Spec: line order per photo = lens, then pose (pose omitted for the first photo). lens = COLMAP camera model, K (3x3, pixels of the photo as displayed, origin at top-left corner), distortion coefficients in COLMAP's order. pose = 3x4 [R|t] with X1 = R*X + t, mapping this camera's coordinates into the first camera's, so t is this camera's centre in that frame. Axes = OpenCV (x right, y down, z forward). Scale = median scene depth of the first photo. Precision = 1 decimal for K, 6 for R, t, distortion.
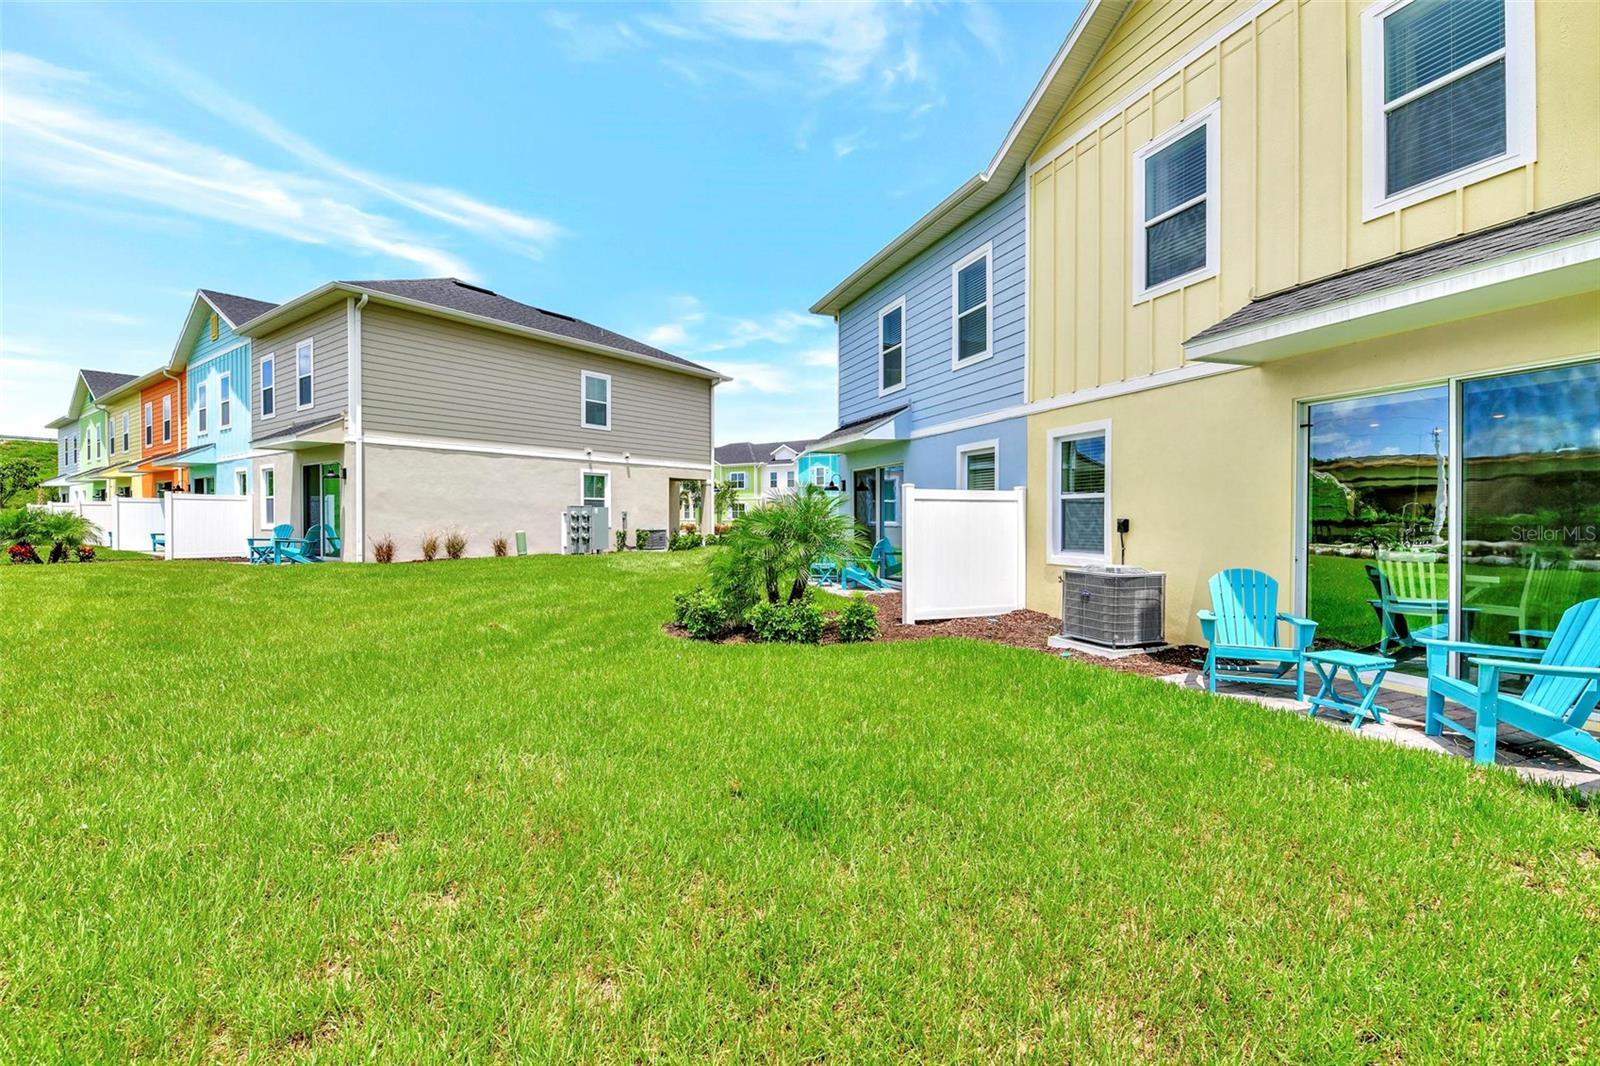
lens RADIAL K [[695.2, 0, 800.0], [0, 695.2, 533.0], [0, 0, 1]] dist [-0.001780, -0.000457]
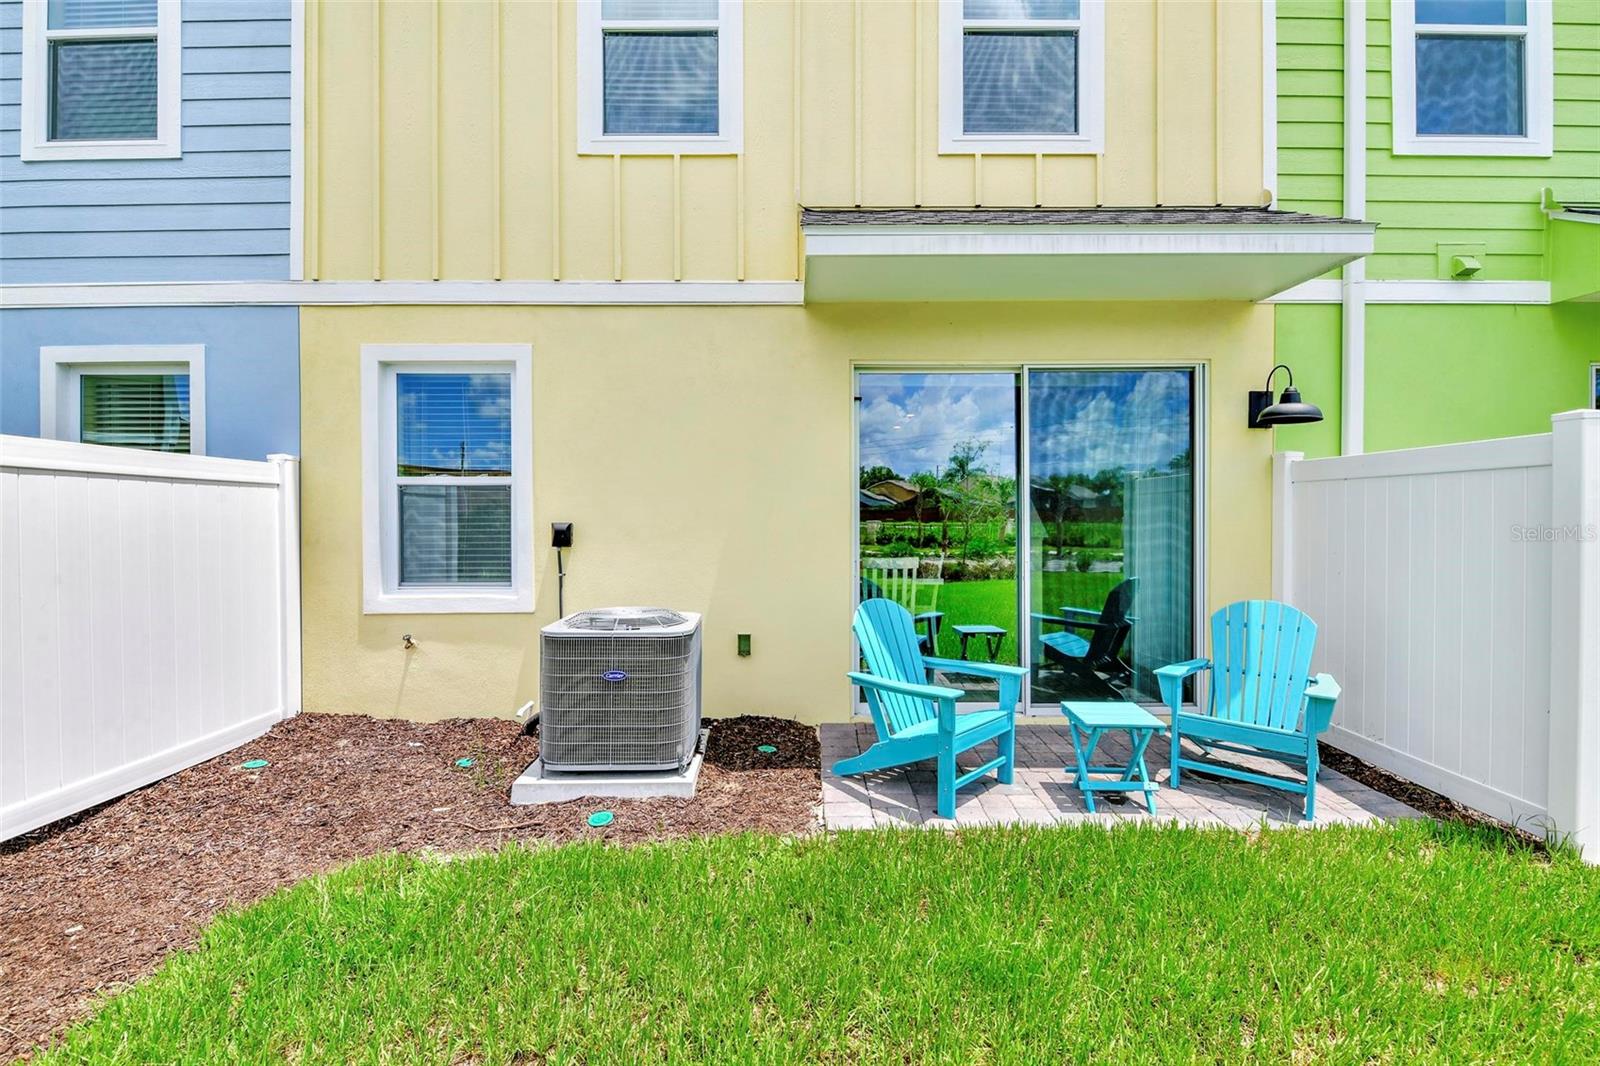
lens RADIAL K [[709.6, 0, 822.8], [0, 709.6, 521.3], [0, 0, 1]] dist [-0.011637, -0.000735]
pose [[0.340767, -0.010262, 0.940092, -0.005573], [0.021273, 0.999769, 0.003203, -0.015089], [-0.939907, 0.018907, 0.340907, 0.481447]]
